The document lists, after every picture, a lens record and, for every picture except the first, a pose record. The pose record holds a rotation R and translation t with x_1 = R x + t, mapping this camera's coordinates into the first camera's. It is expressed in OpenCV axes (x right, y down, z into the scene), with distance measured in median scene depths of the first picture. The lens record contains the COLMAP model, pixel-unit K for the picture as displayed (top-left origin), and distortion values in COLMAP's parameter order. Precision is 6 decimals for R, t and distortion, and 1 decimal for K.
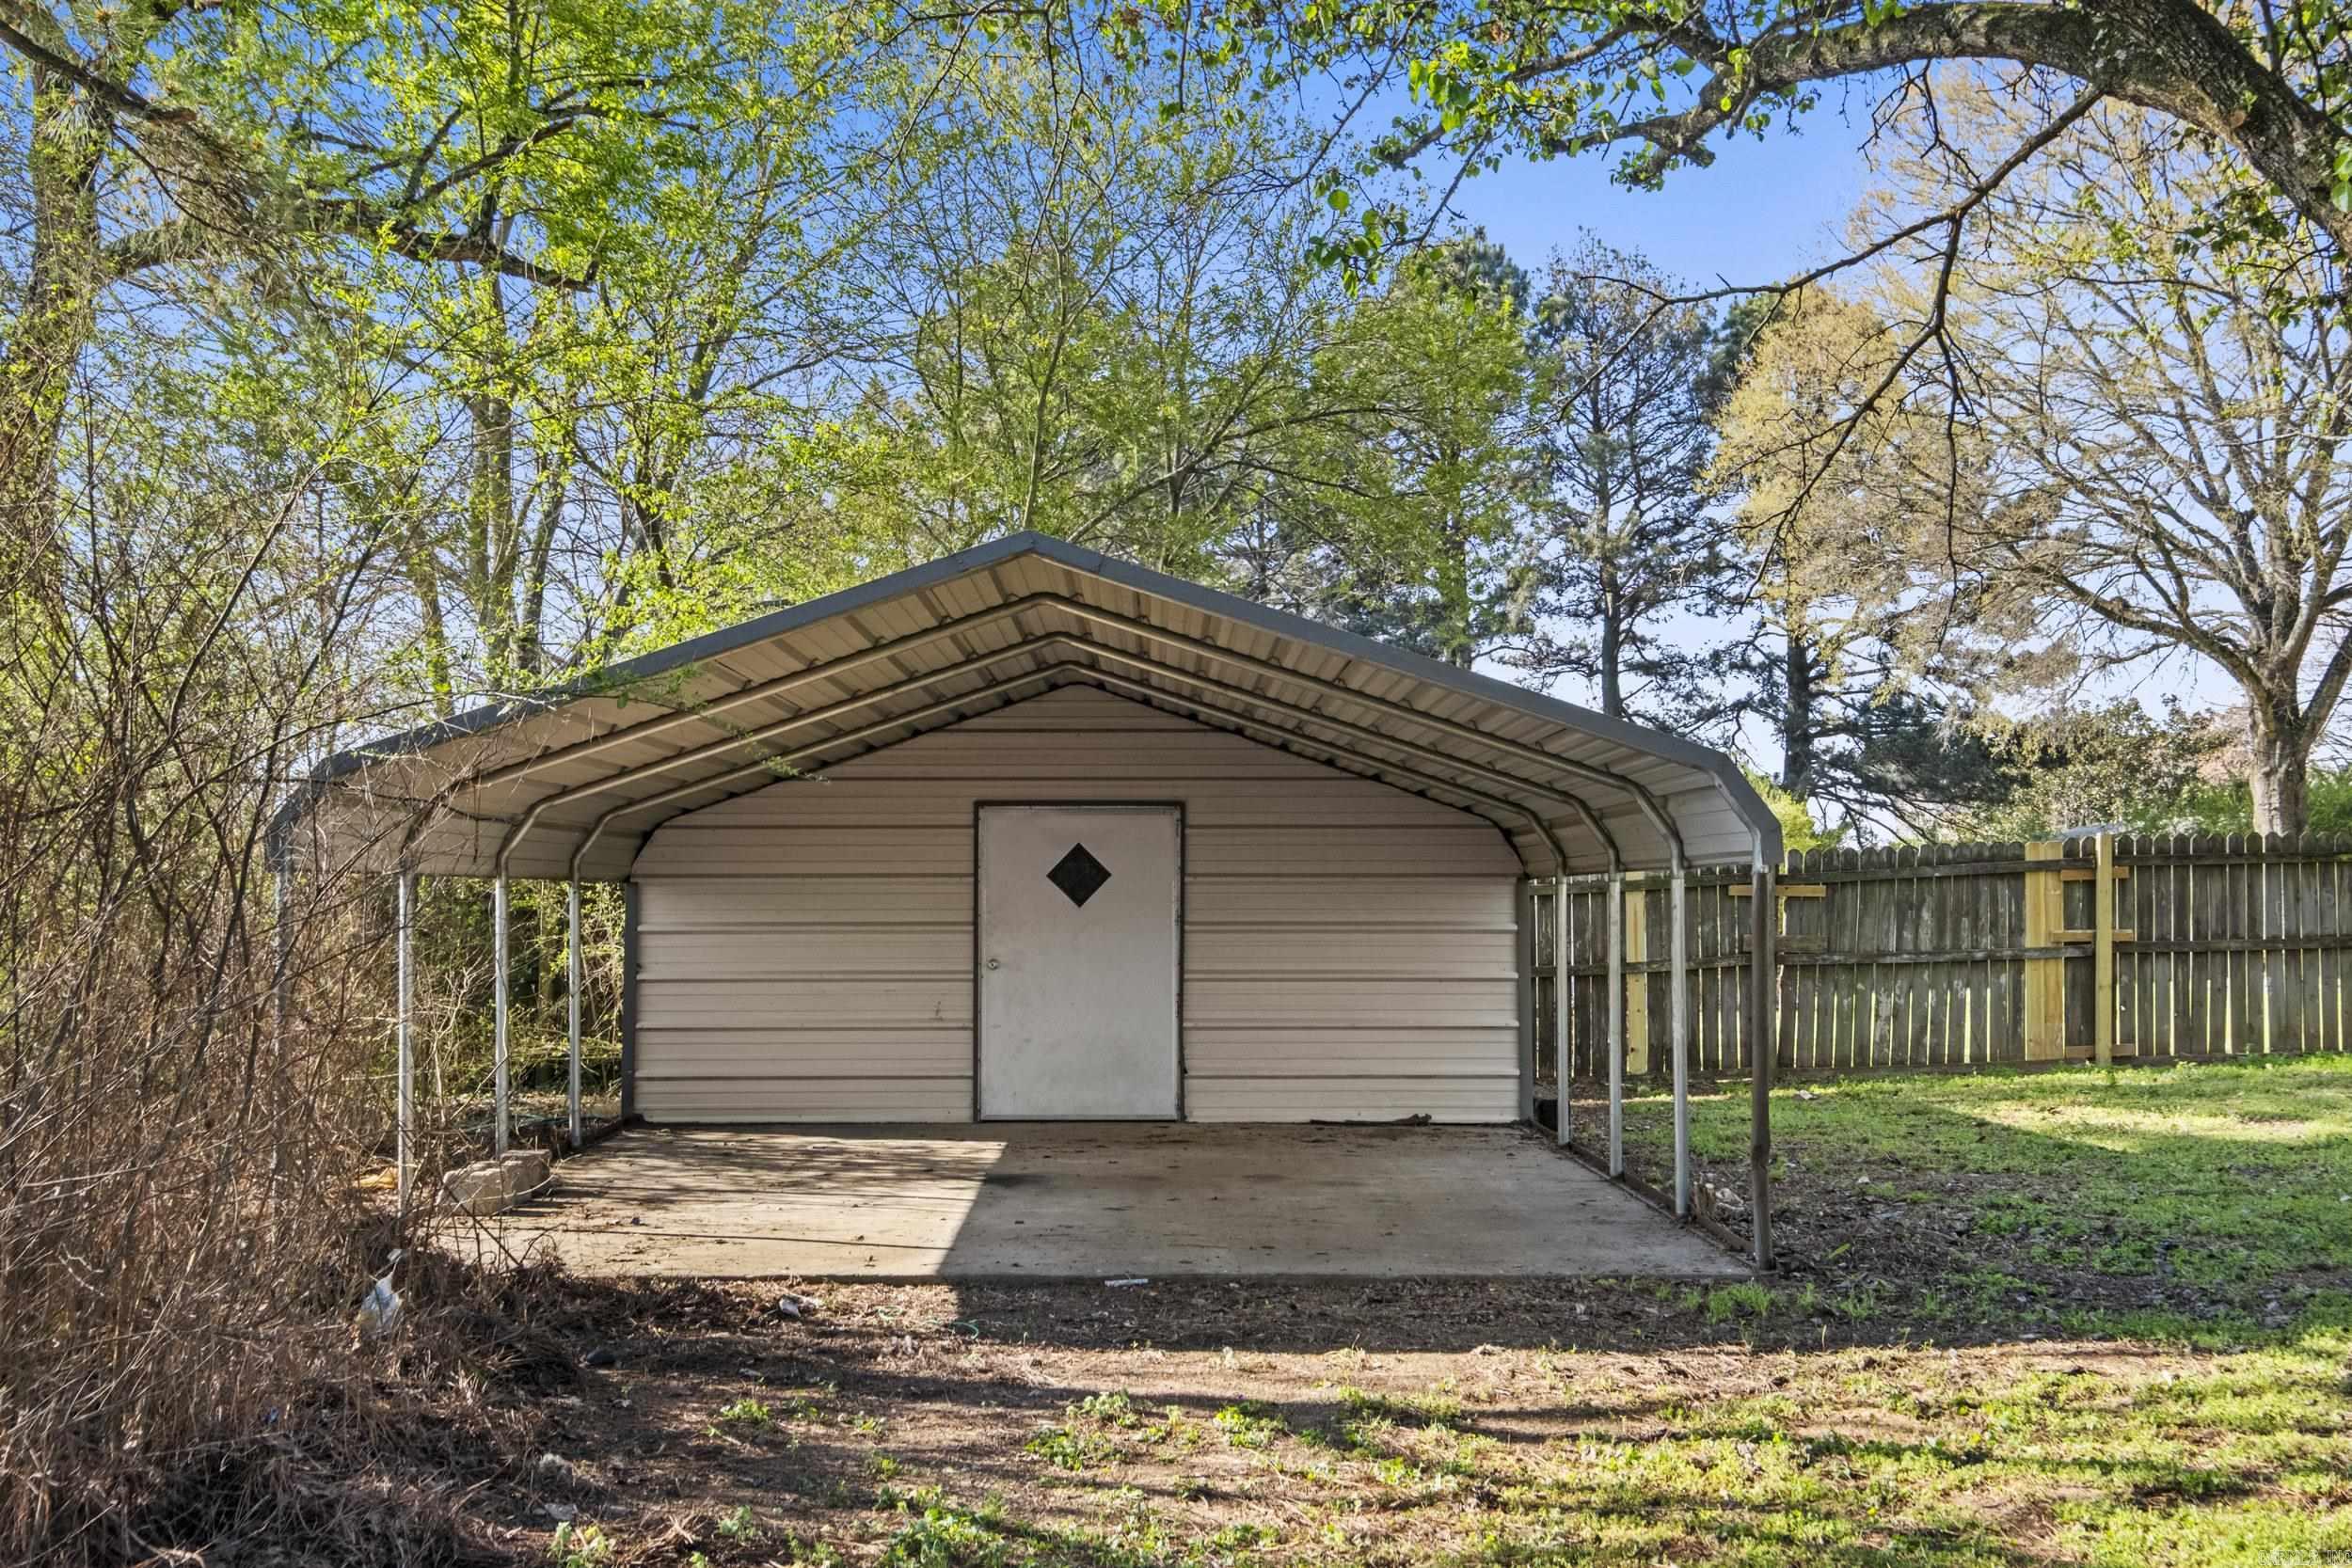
lens RADIAL K [[2451.6, 0, 1179.0], [0, 2451.6, 798.9], [0, 0, 1]] dist [0.098261, 0.000000]
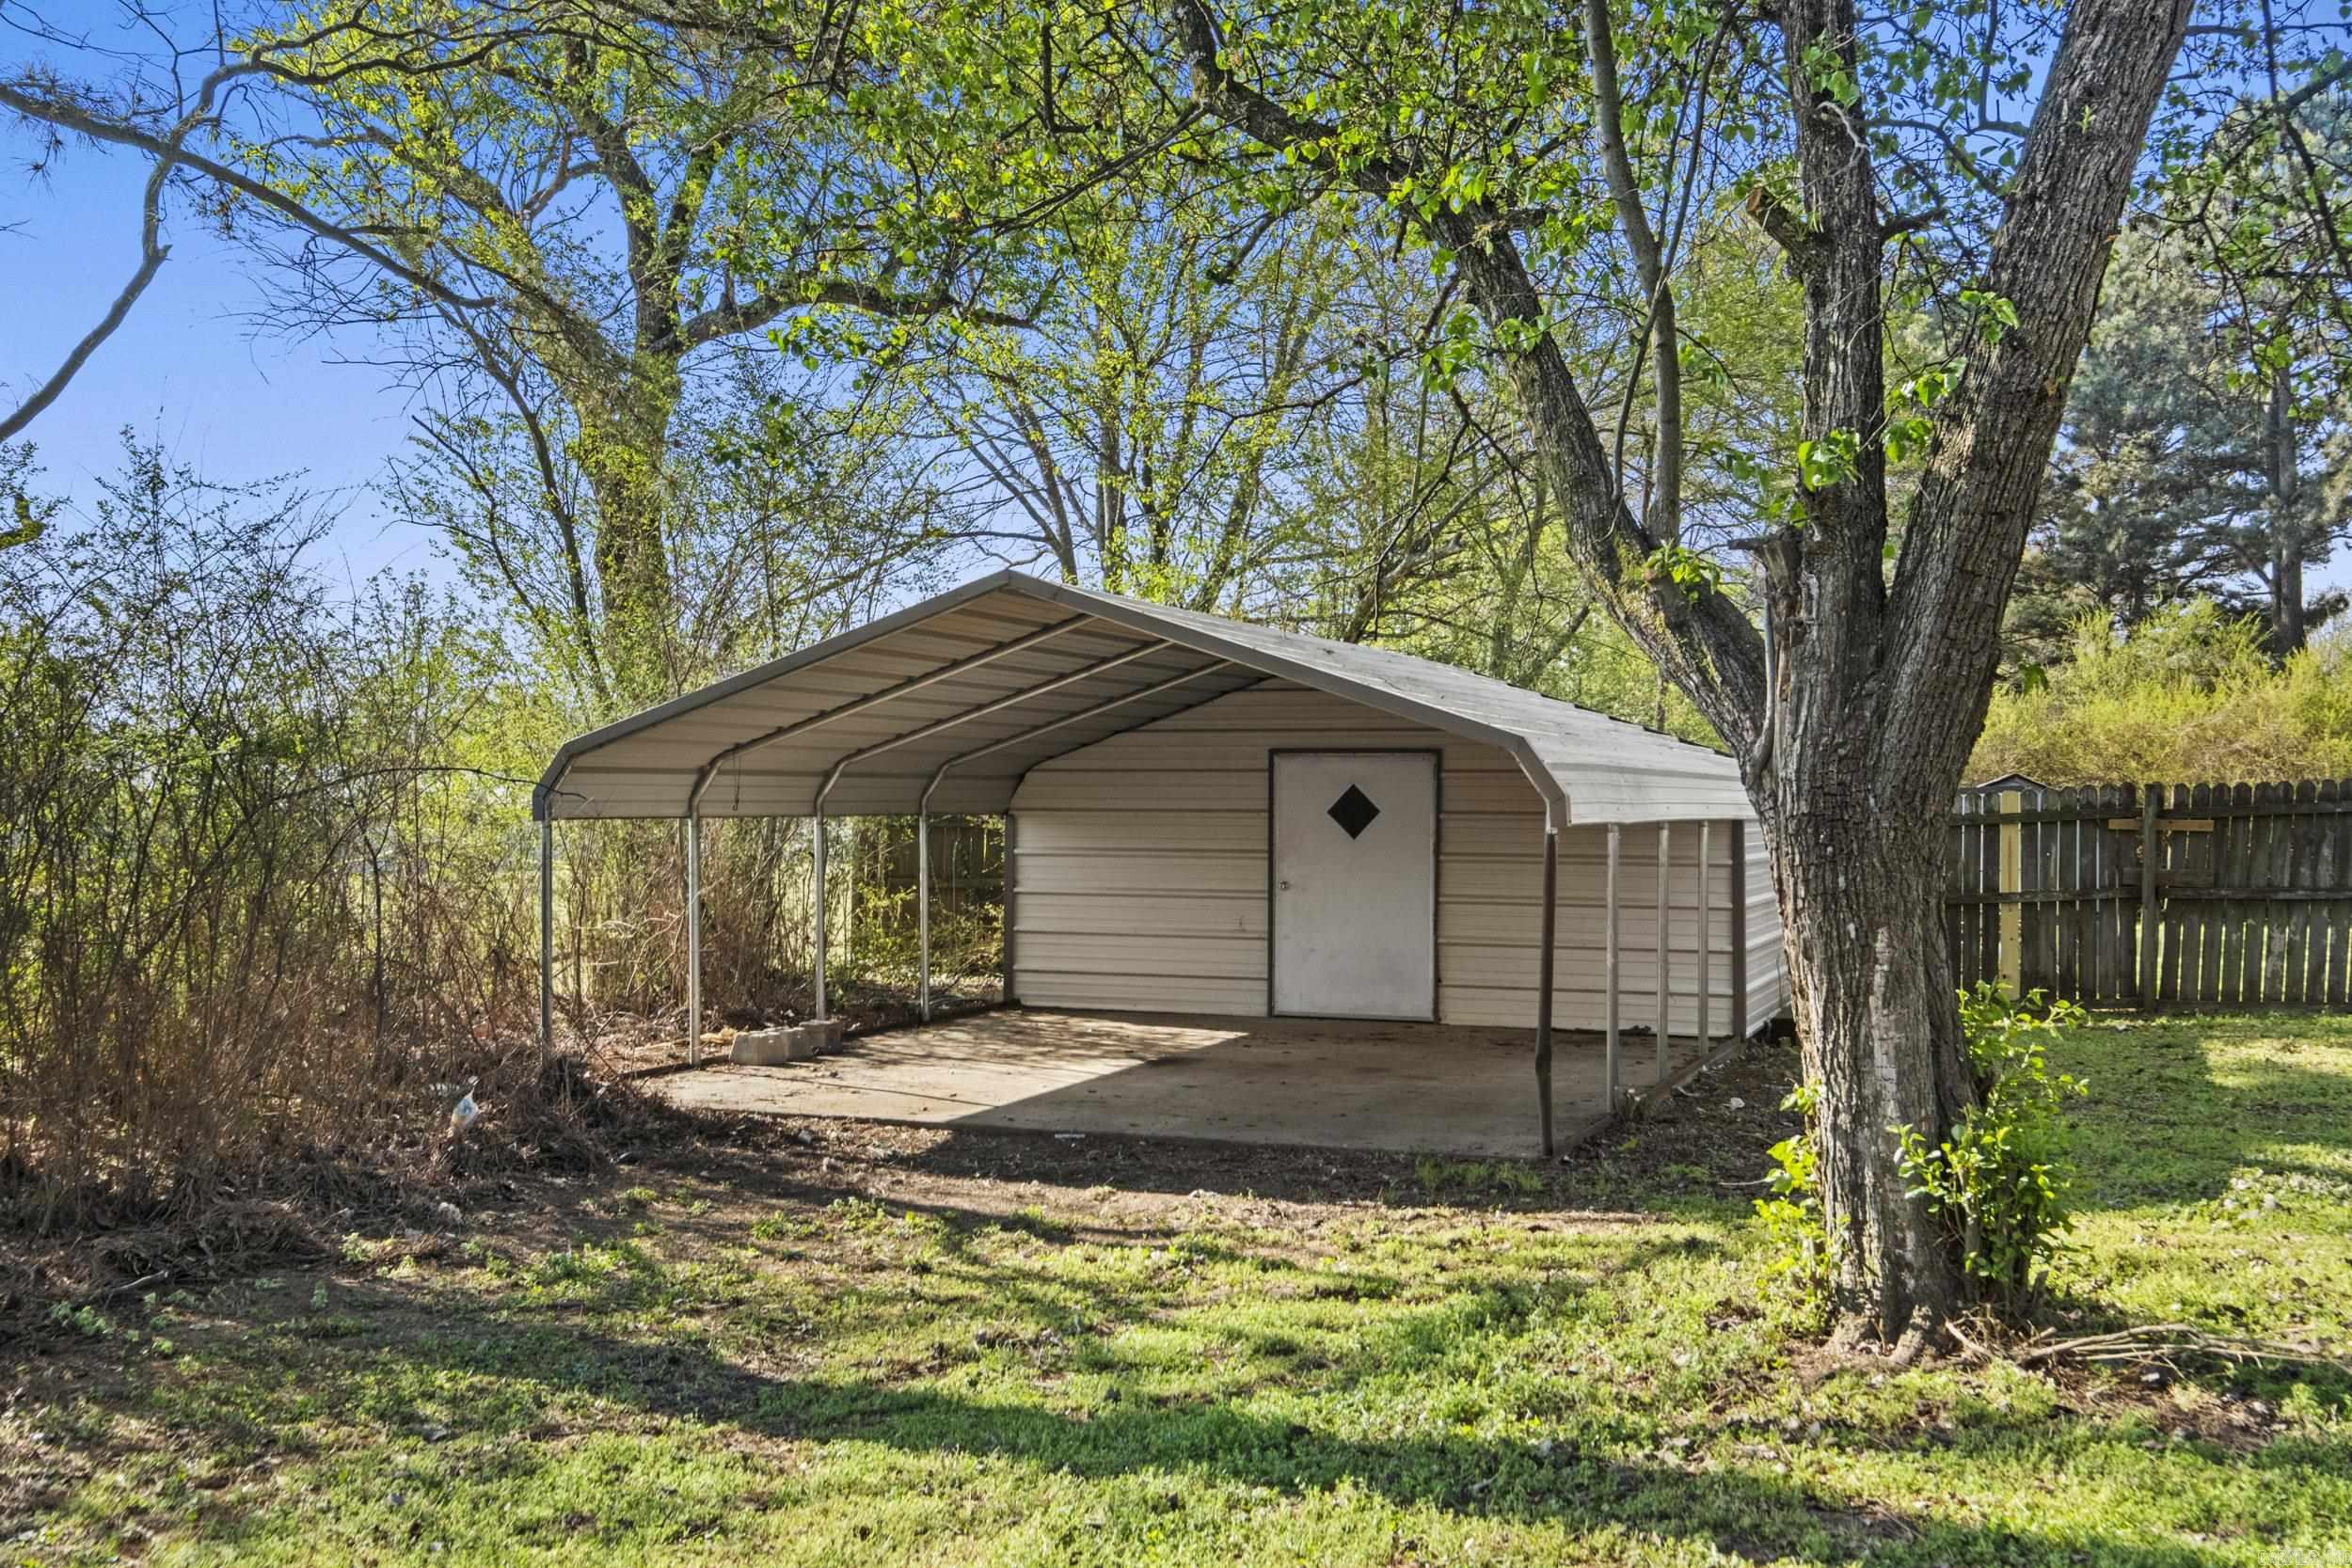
lens RADIAL K [[2451.6, 0, 1172.8], [0, 2451.6, 777.5], [0, 0, 1]] dist [0.098261, 0.000000]
pose [[0.929344, 0.004890, -0.369183, 0.315228], [0.008257, 0.999387, 0.034023, -0.026473], [0.369123, -0.034667, 0.928734, -0.128983]]
